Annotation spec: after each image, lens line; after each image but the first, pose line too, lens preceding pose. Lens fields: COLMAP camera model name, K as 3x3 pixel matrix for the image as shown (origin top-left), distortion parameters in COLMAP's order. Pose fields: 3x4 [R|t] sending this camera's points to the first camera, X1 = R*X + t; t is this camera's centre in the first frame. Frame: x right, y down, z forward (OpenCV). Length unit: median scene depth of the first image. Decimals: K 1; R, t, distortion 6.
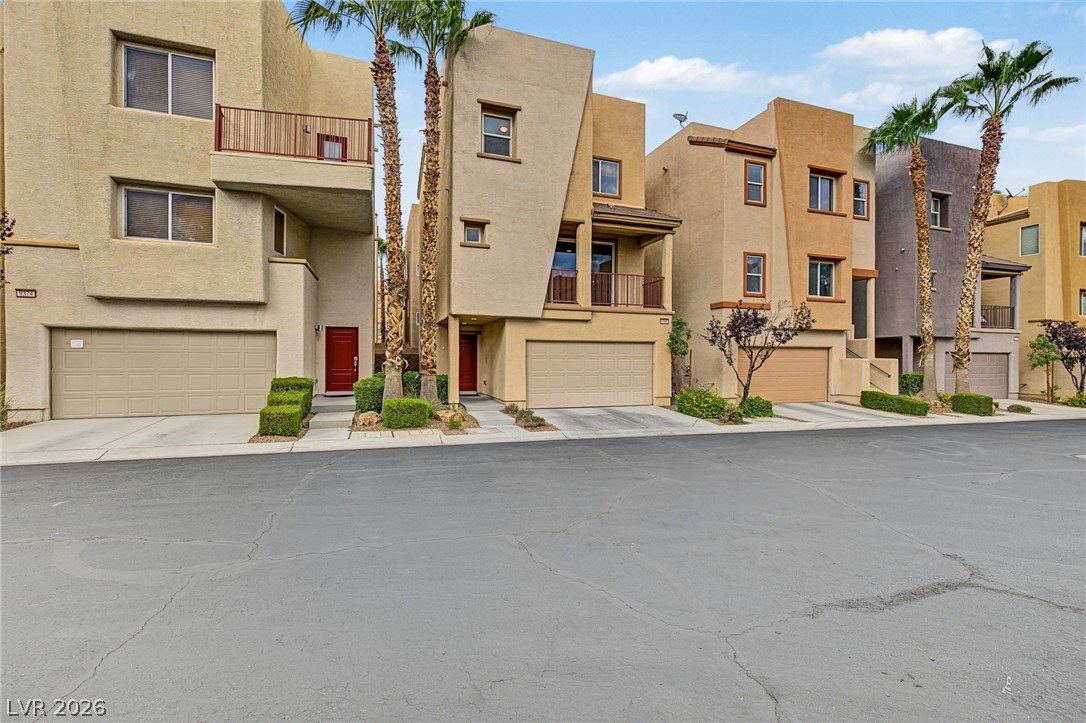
lens RADIAL K [[484.5, 0, 537.4], [0, 484.5, 358.2], [0, 0, 1]] dist [0.007300, 0.000483]
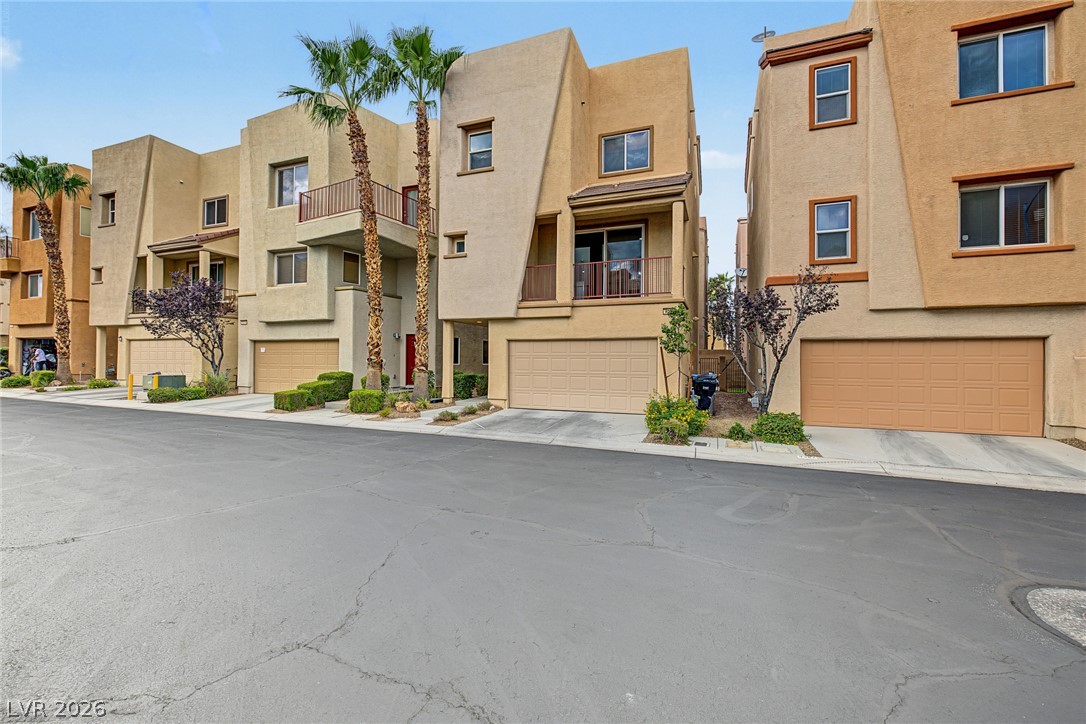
lens RADIAL K [[484.5, 0, 522.5], [0, 484.5, 352.5], [0, 0, 1]] dist [0.007300, 0.000483]
pose [[0.740392, -0.012913, -0.672051, 0.676959], [-0.003486, 0.999728, -0.023049, 0.012096], [0.672166, 0.019408, 0.740146, 0.266720]]
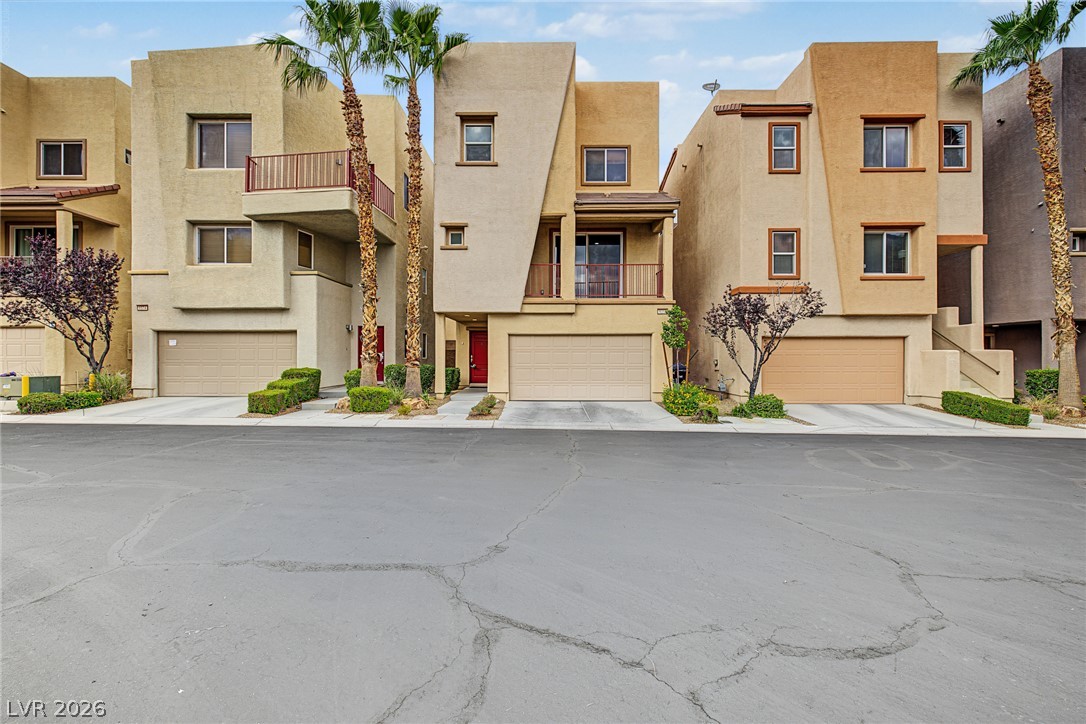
lens RADIAL K [[484.5, 0, 530.5], [0, 484.5, 352.3], [0, 0, 1]] dist [0.007300, 0.000483]
pose [[0.937861, -0.006199, -0.346956, 0.378187], [0.003772, 0.999963, -0.007672, 0.009513], [0.346991, 0.005886, 0.937850, 0.040493]]
